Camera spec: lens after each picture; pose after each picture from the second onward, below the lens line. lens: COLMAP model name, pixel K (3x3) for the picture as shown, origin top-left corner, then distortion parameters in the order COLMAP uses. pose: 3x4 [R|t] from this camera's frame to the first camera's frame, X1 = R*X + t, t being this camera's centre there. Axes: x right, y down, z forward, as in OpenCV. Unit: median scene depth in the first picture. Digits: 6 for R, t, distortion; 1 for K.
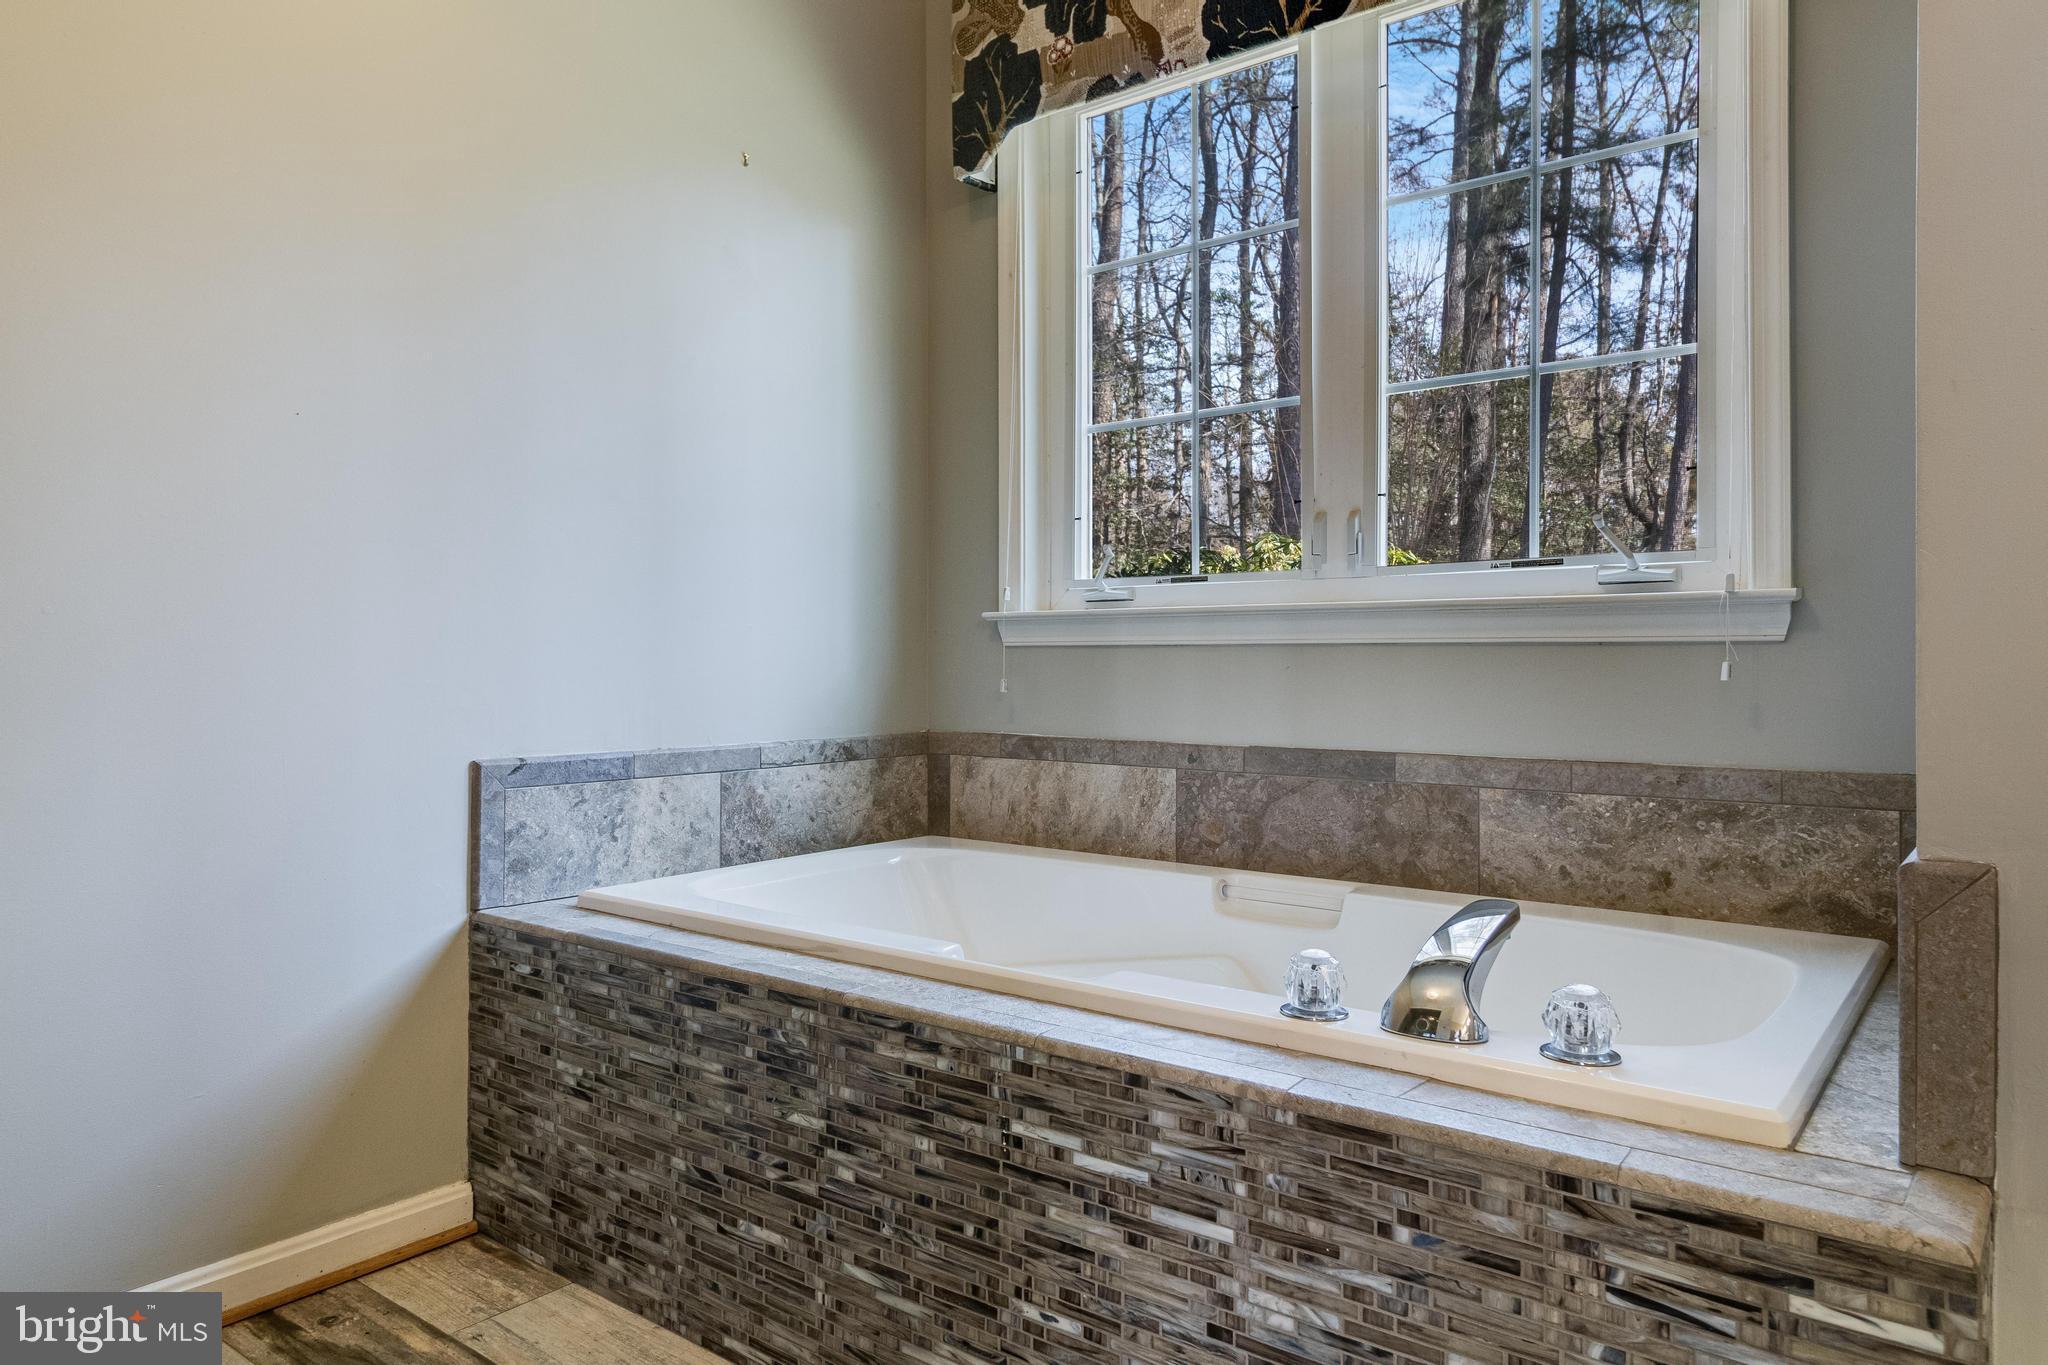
lens RADIAL K [[1309.2, 0, 1023.7], [0, 1309.2, 673.0], [0, 0, 1]] dist [0.005791, -0.001410]
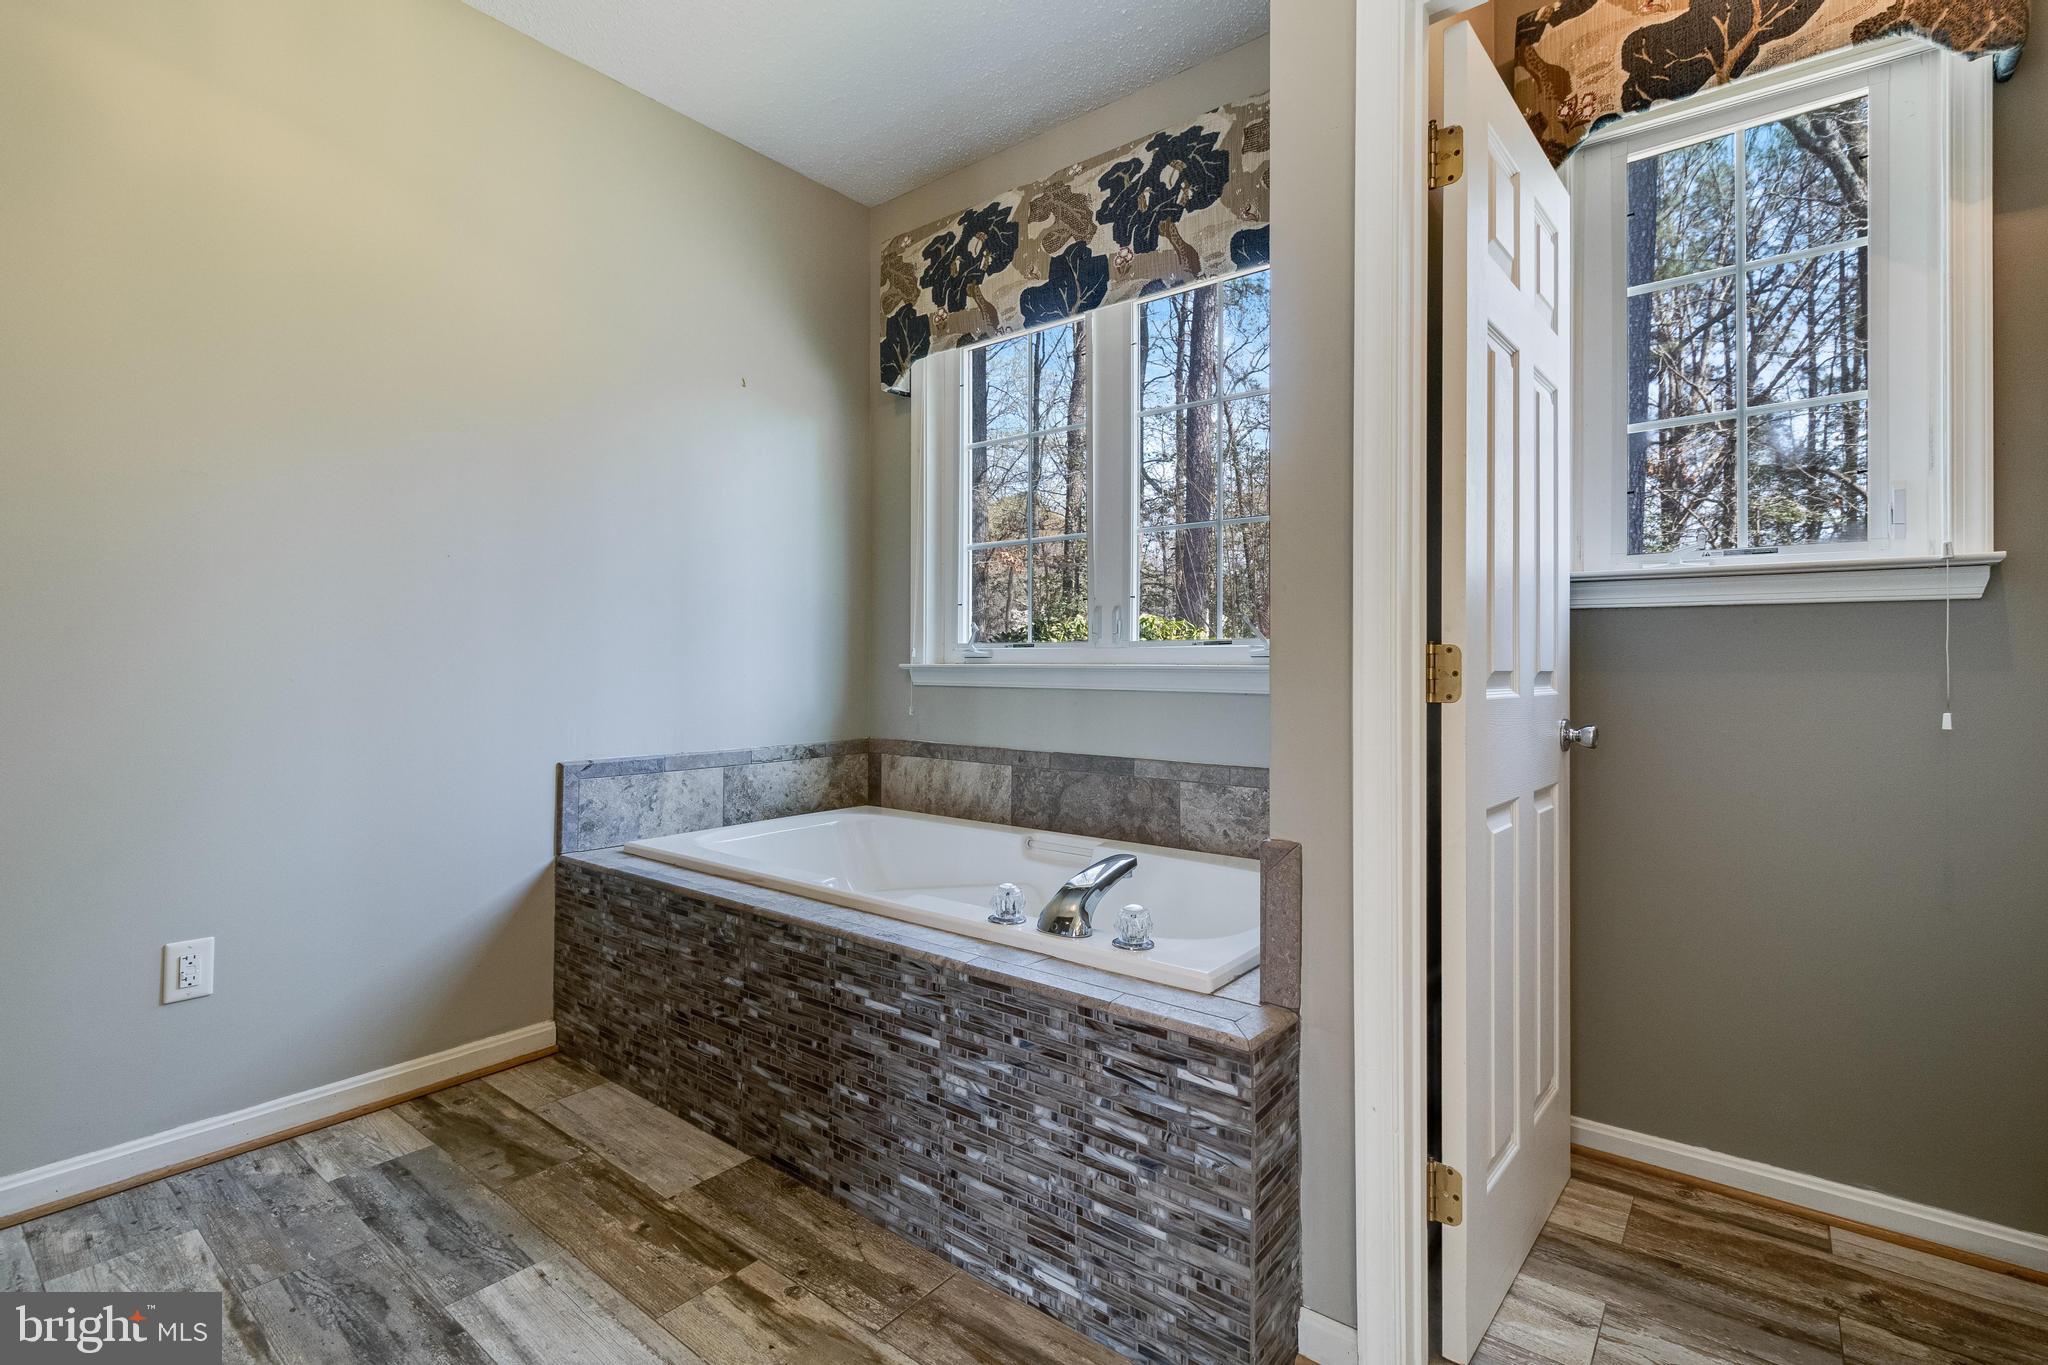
lens RADIAL K [[947.0, 0, 1034.0], [0, 947.0, 664.3], [0, 0, 1]] dist [0.003425, -0.000539]
pose [[0.999985, 0.004776, -0.002855, 0.202336], [-0.004801, 0.999950, -0.008825, -0.055046], [0.002813, 0.008838, 0.999957, -0.209042]]
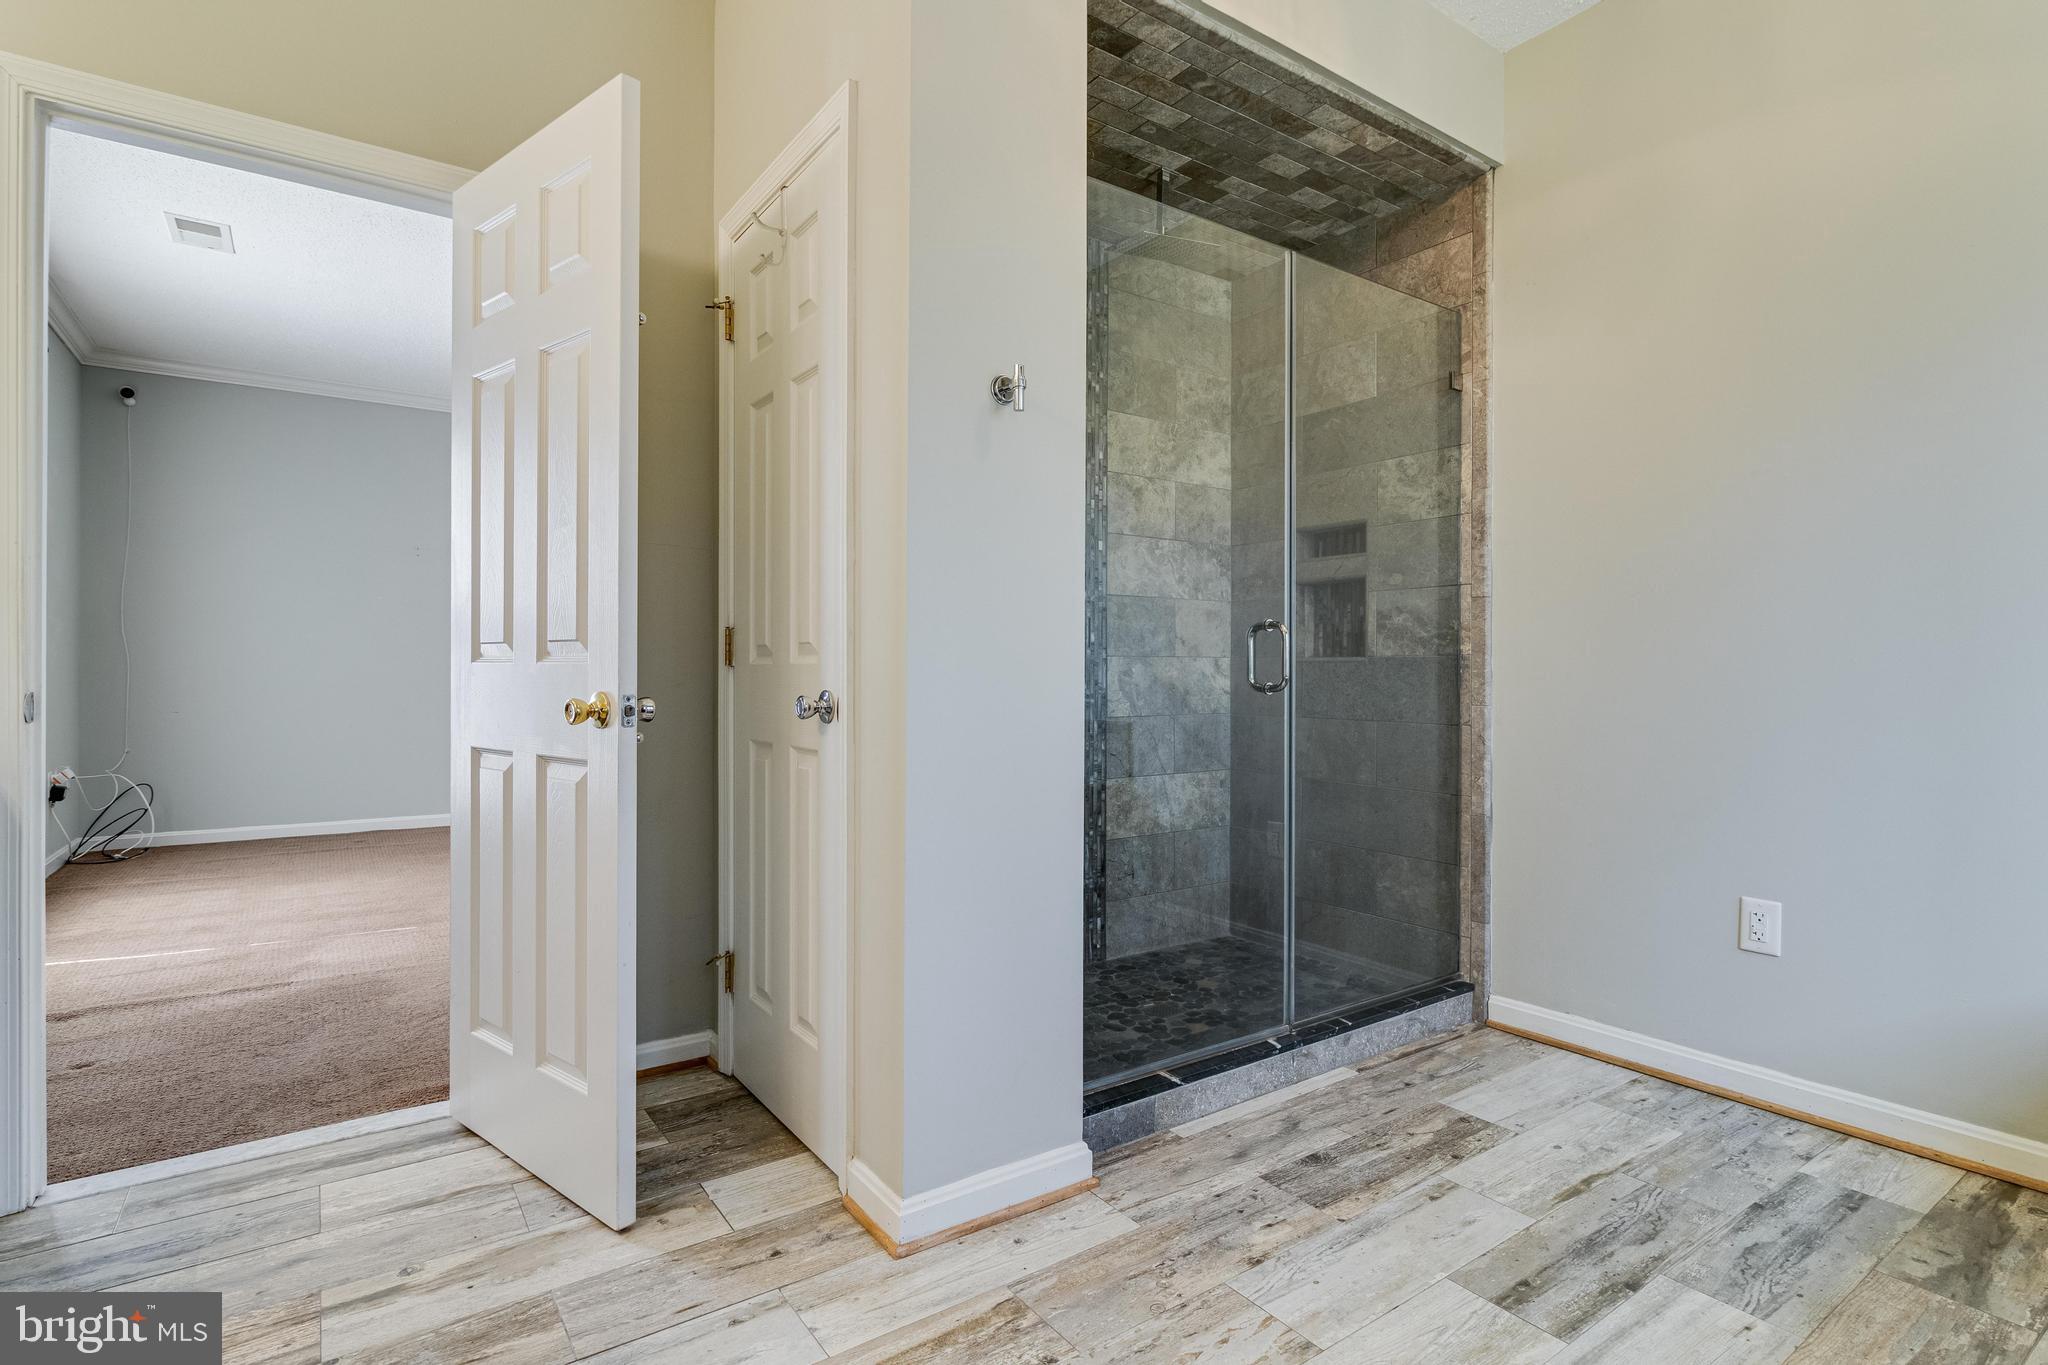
lens RADIAL K [[1029.7, 0, 1021.4], [0, 1029.7, 669.9], [0, 0, 1]] dist [0.002183, -0.002566]
pose [[-0.288229, 0.005540, -0.957546, 0.719292], [-0.003582, 0.999970, 0.006864, -0.038541], [0.957555, 0.005408, -0.288200, 0.338599]]
